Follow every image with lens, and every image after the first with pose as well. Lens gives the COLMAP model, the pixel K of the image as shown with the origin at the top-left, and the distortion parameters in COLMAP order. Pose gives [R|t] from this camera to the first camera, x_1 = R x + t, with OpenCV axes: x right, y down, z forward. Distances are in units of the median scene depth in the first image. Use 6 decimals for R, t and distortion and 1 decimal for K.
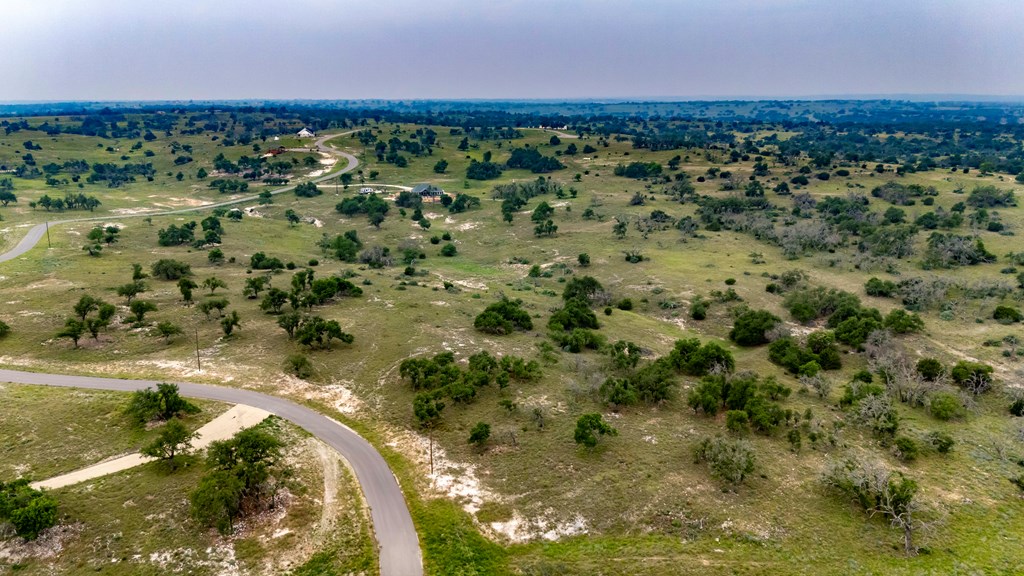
lens RADIAL K [[742.5, 0, 516.0], [0, 742.5, 294.7], [0, 0, 1]] dist [0.055551, -0.045765]
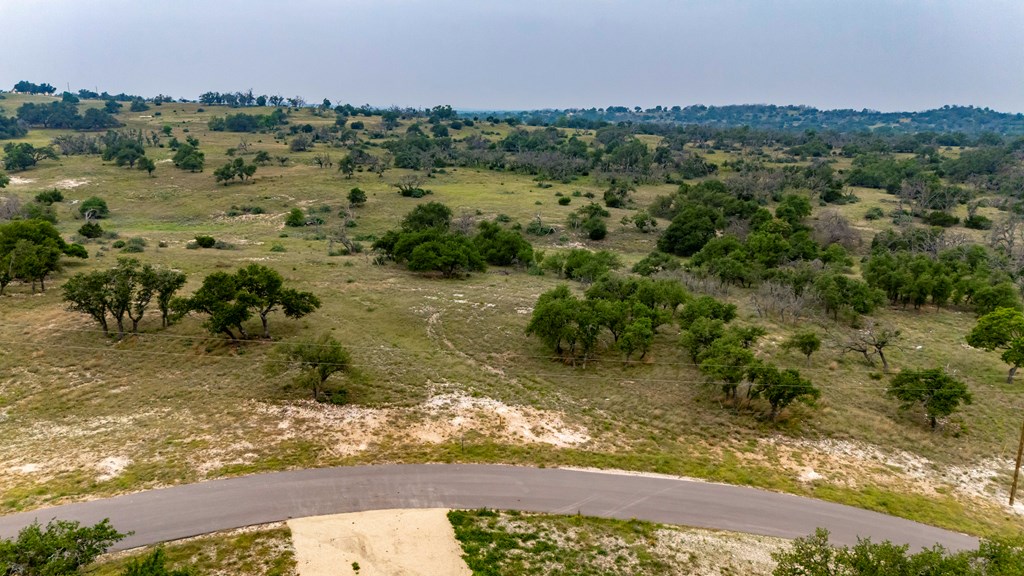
lens RADIAL K [[742.5, 0, 509.3], [0, 742.5, 295.6], [0, 0, 1]] dist [0.055551, -0.045765]
pose [[0.765360, -0.147616, 0.626446, -0.302311], [0.153629, 0.987108, 0.044906, 0.041552], [-0.624998, 0.061871, 0.778171, 0.472509]]
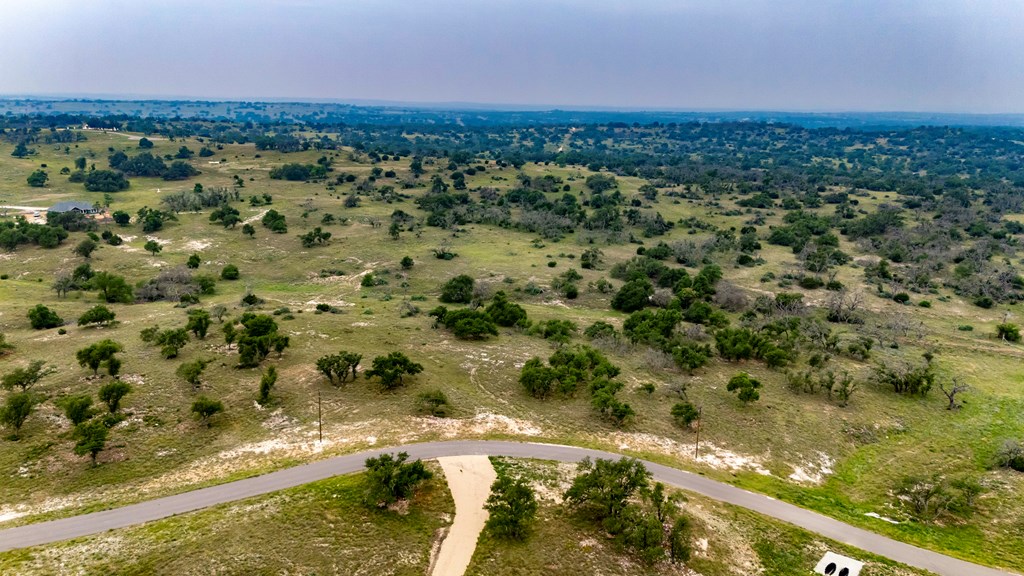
lens RADIAL K [[742.5, 0, 508.6], [0, 742.5, 280.6], [0, 0, 1]] dist [0.055551, -0.045765]
pose [[0.771999, -0.134750, 0.621177, -0.518508], [0.146754, 0.988653, 0.032079, -0.043087], [-0.618451, 0.066395, 0.783014, 0.180835]]
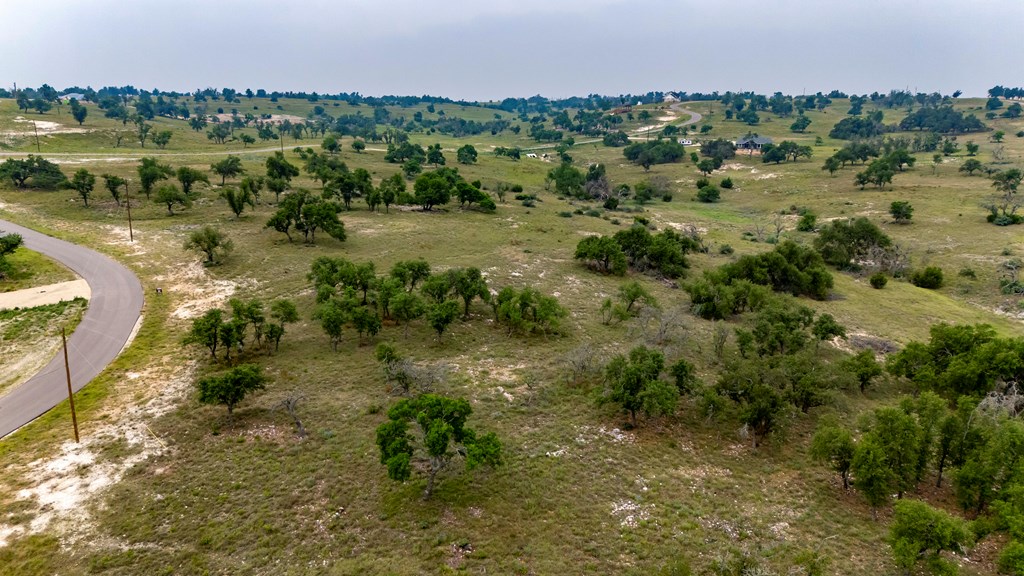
lens RADIAL K [[742.5, 0, 516.0], [0, 742.5, 289.7], [0, 0, 1]] dist [0.055551, -0.045765]
pose [[0.841053, 0.136271, -0.523508, 0.192280], [-0.144892, 0.989139, 0.024698, 0.053838], [0.521188, 0.055080, 0.851663, 0.411088]]
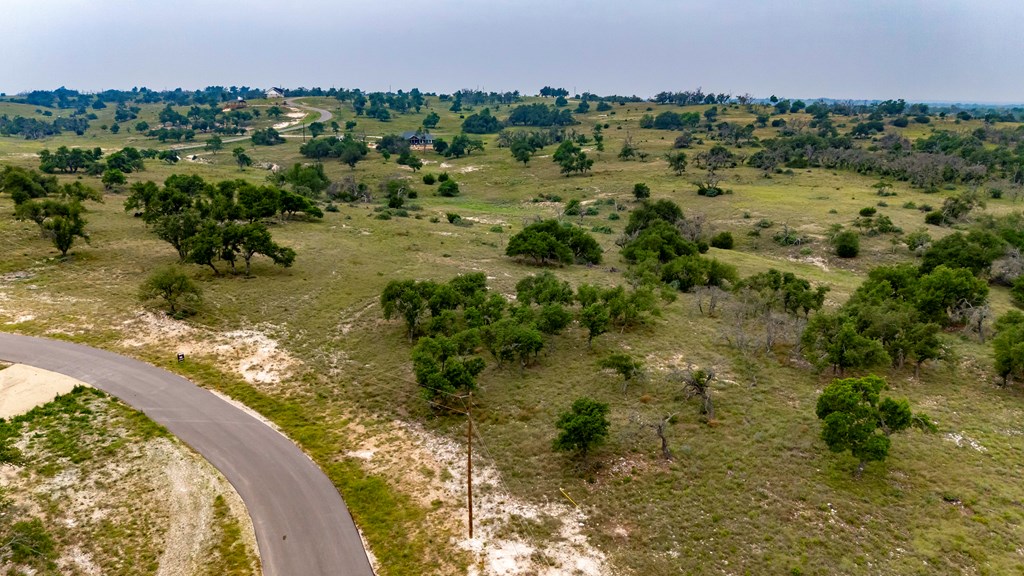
lens RADIAL K [[742.5, 0, 510.8], [0, 742.5, 310.0], [0, 0, 1]] dist [0.055551, -0.045765]
pose [[0.999887, -0.000642, 0.015039, -0.054694], [0.000452, 0.999920, 0.012636, 0.070047], [-0.015046, -0.012628, 0.999807, 0.355207]]
